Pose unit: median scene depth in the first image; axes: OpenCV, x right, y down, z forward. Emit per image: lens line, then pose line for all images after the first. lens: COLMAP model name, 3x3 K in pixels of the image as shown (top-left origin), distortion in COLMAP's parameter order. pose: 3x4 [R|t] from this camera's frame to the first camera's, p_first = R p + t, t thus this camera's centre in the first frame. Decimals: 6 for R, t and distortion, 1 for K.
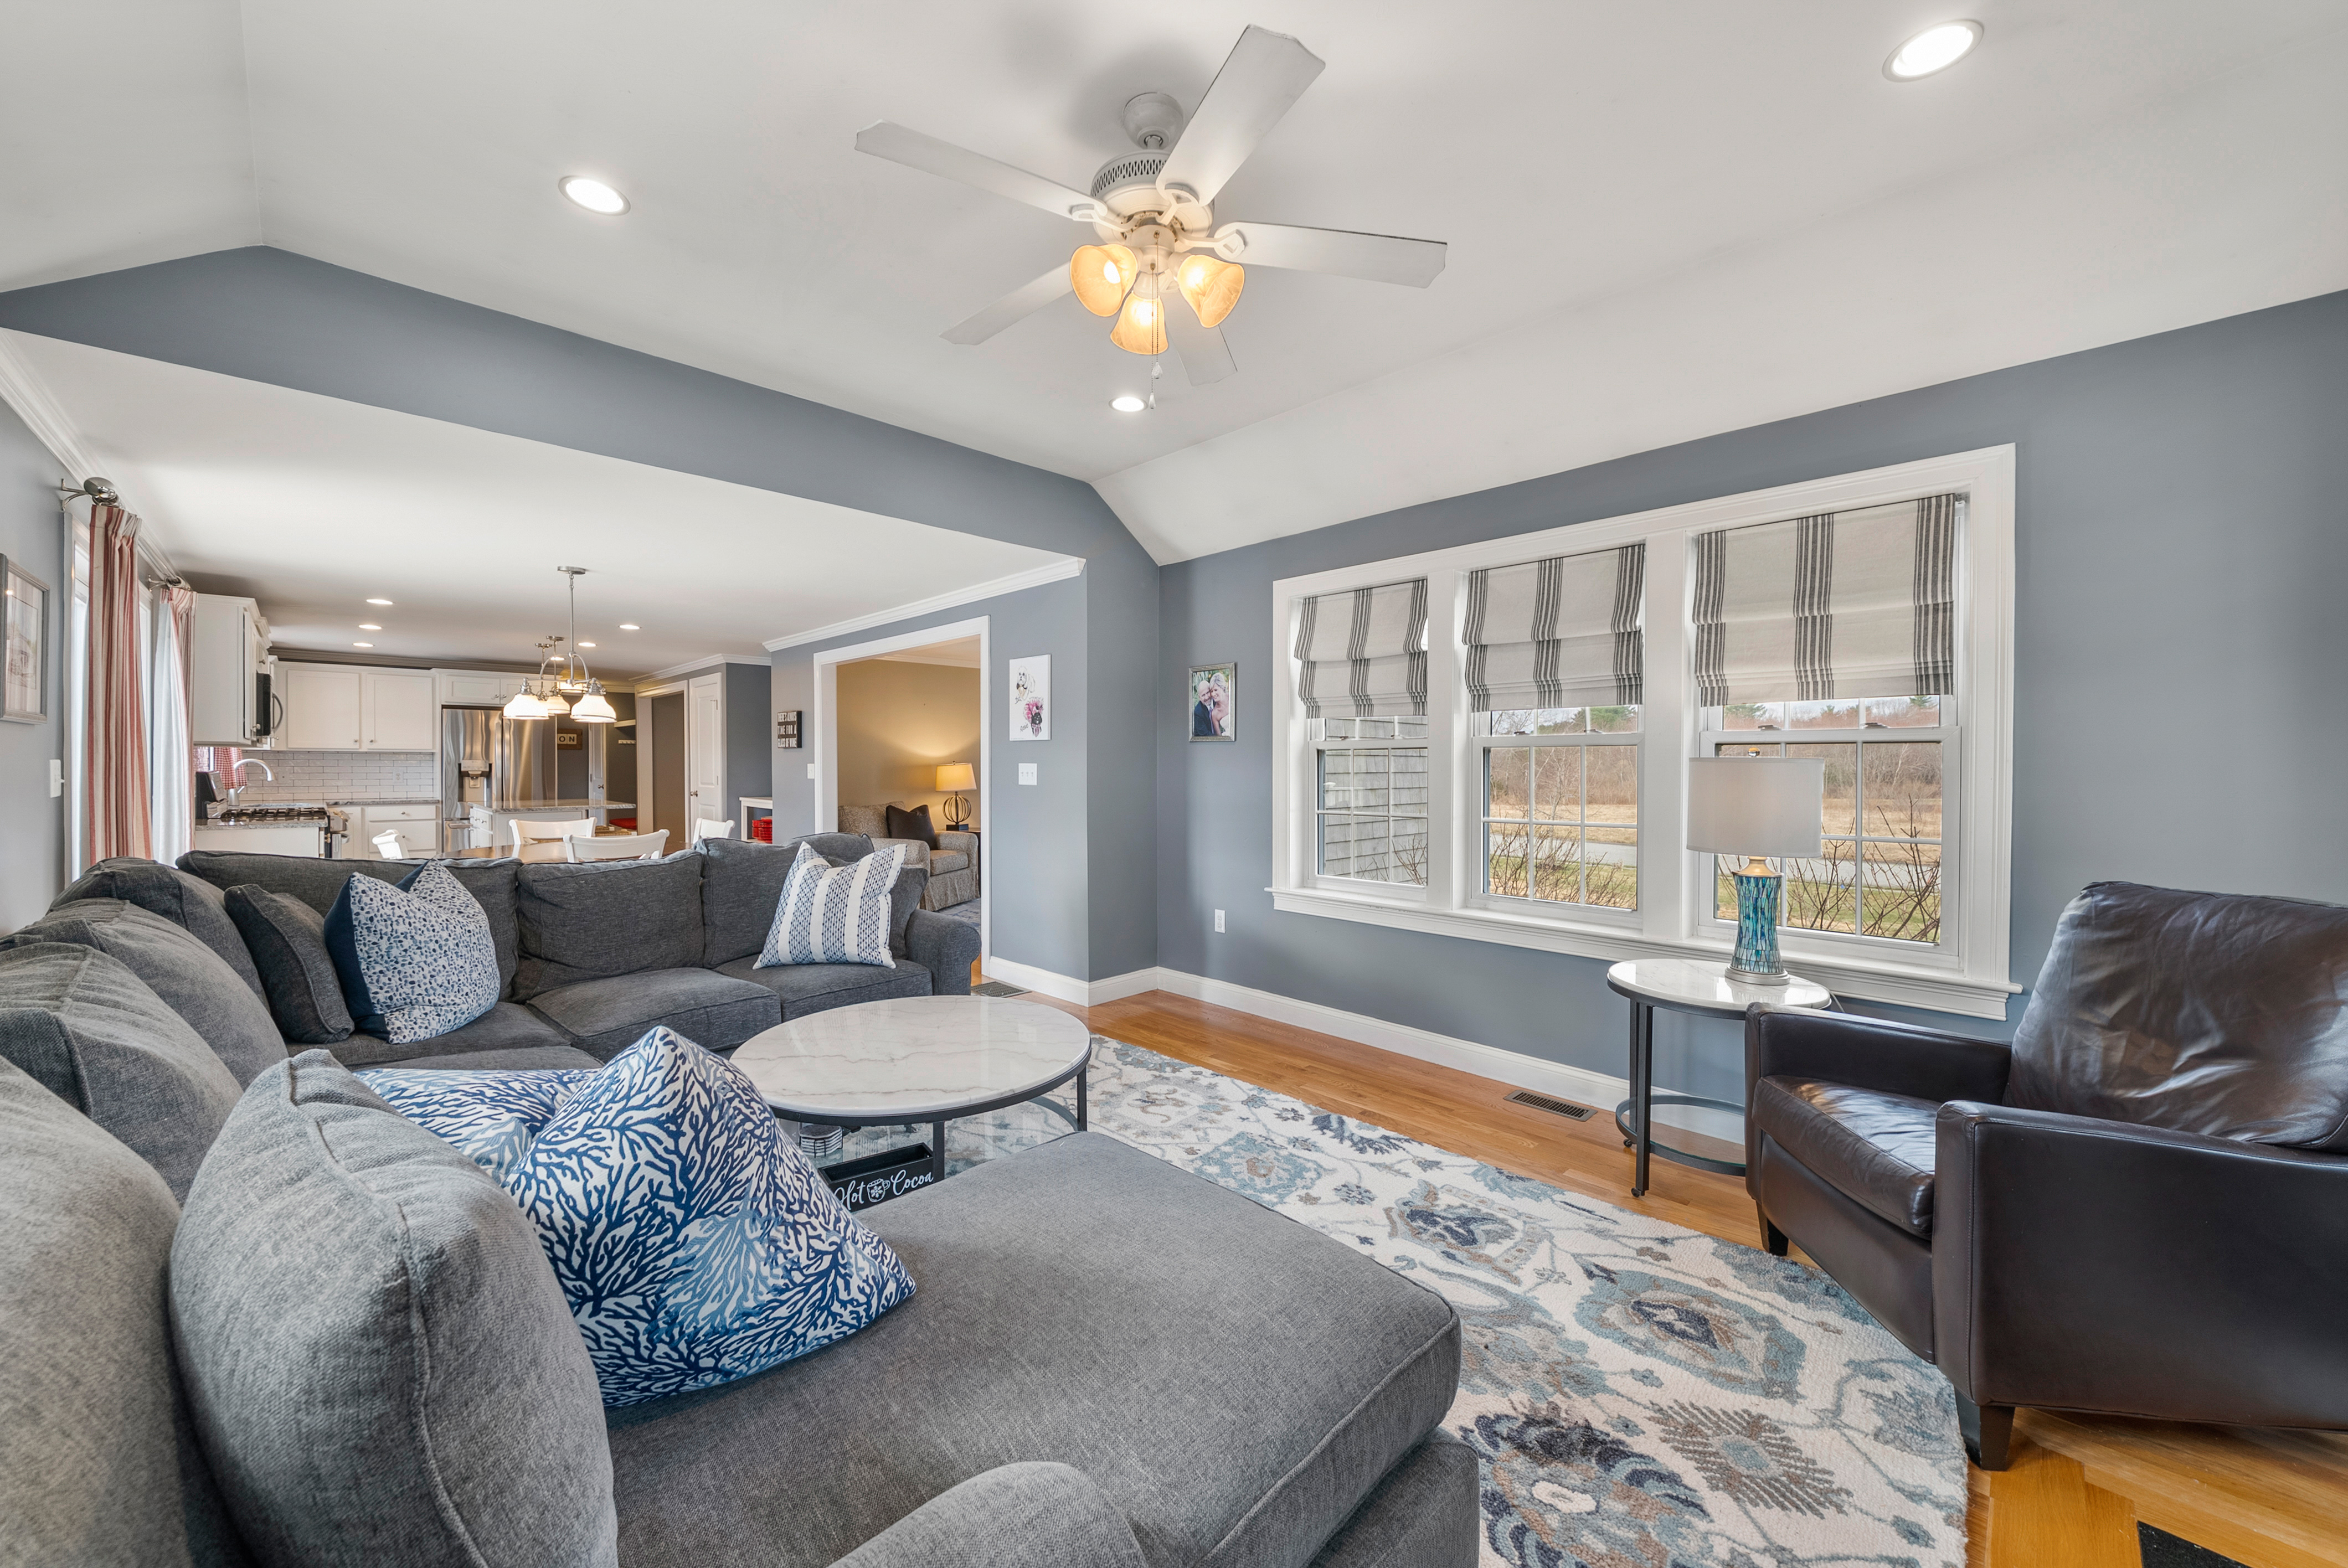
lens RADIAL K [[864.2, 0, 1174.0], [0, 864.2, 784.0], [0, 0, 1]] dist [-0.011855, -0.000109]
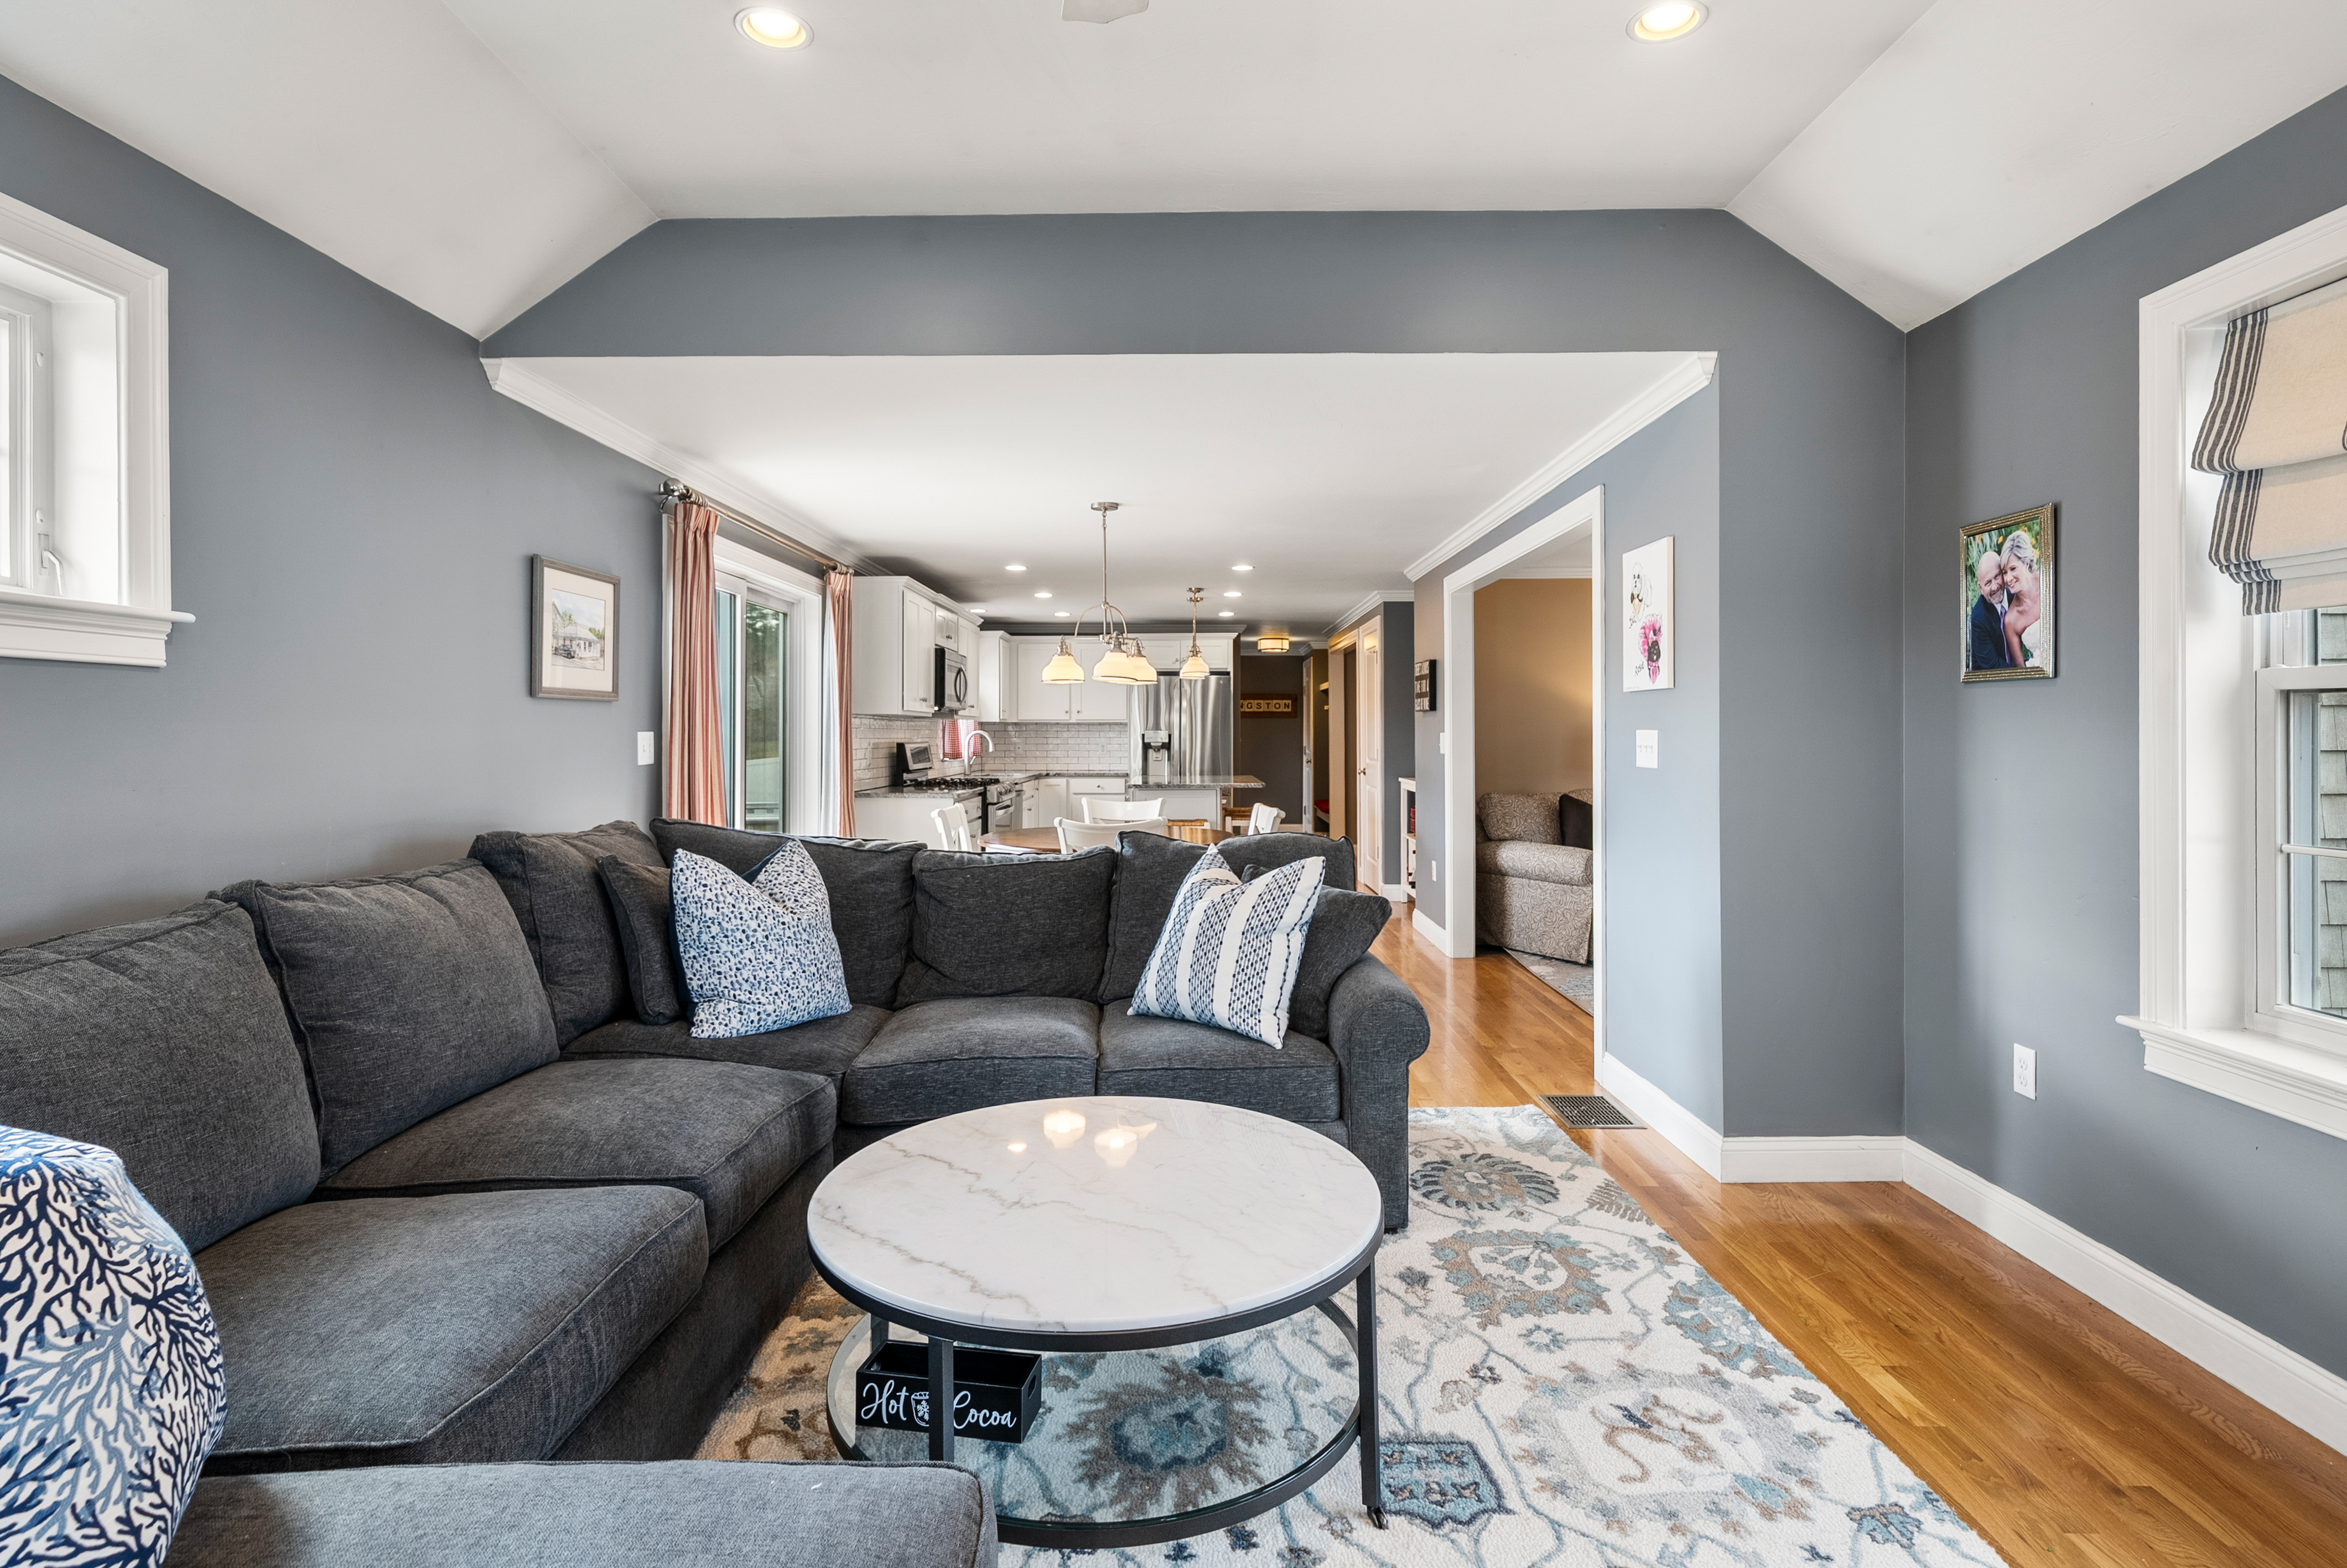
lens RADIAL K [[1176.6, 0, 1178.3], [0, 1176.6, 746.9], [0, 0, 1]] dist [-0.000820, -0.000193]
pose [[0.701870, 0.003544, -0.712296, 0.198012], [-0.011846, 0.999907, -0.006698, -0.004331], [0.712206, 0.013139, 0.701847, 0.260244]]
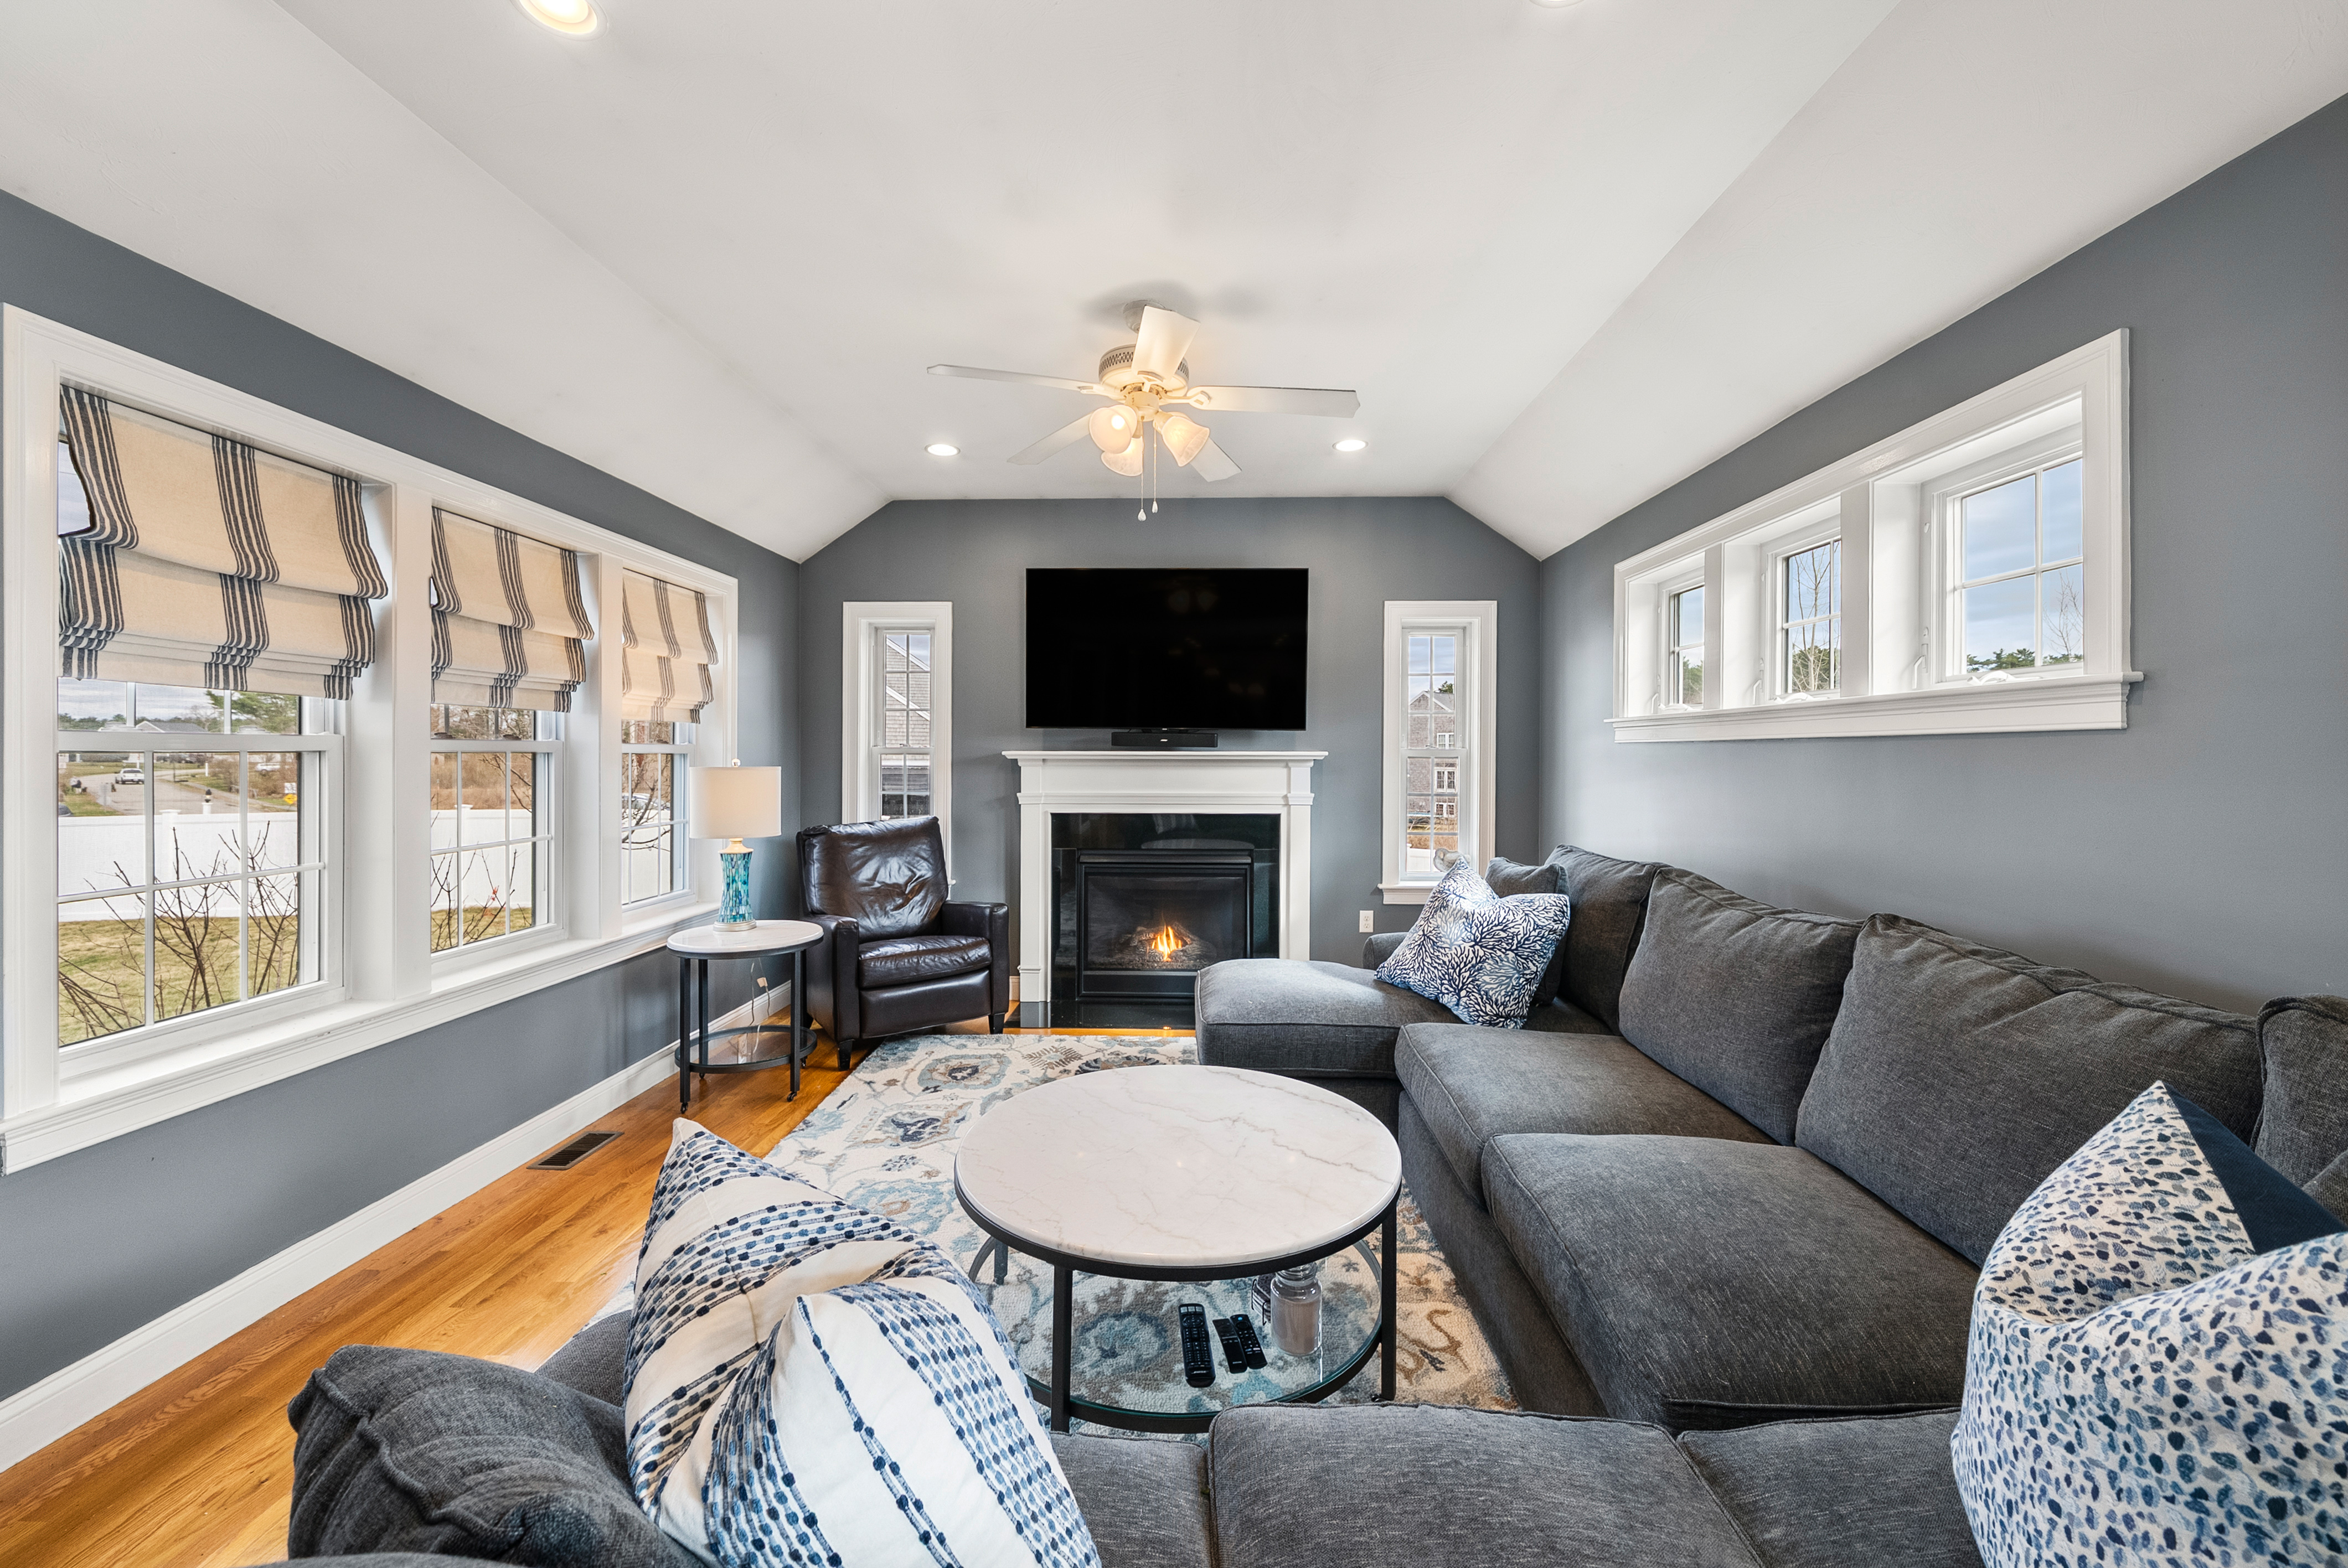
lens RADIAL K [[883.2, 0, 1168.6], [0, 883.2, 766.5], [0, 0, 1]] dist [-0.010292, 0.000075]
pose [[-0.674631, -0.012671, 0.738047, -0.513418], [0.011281, 0.999559, 0.027472, -0.037757], [-0.738069, 0.026859, -0.674190, 0.897117]]
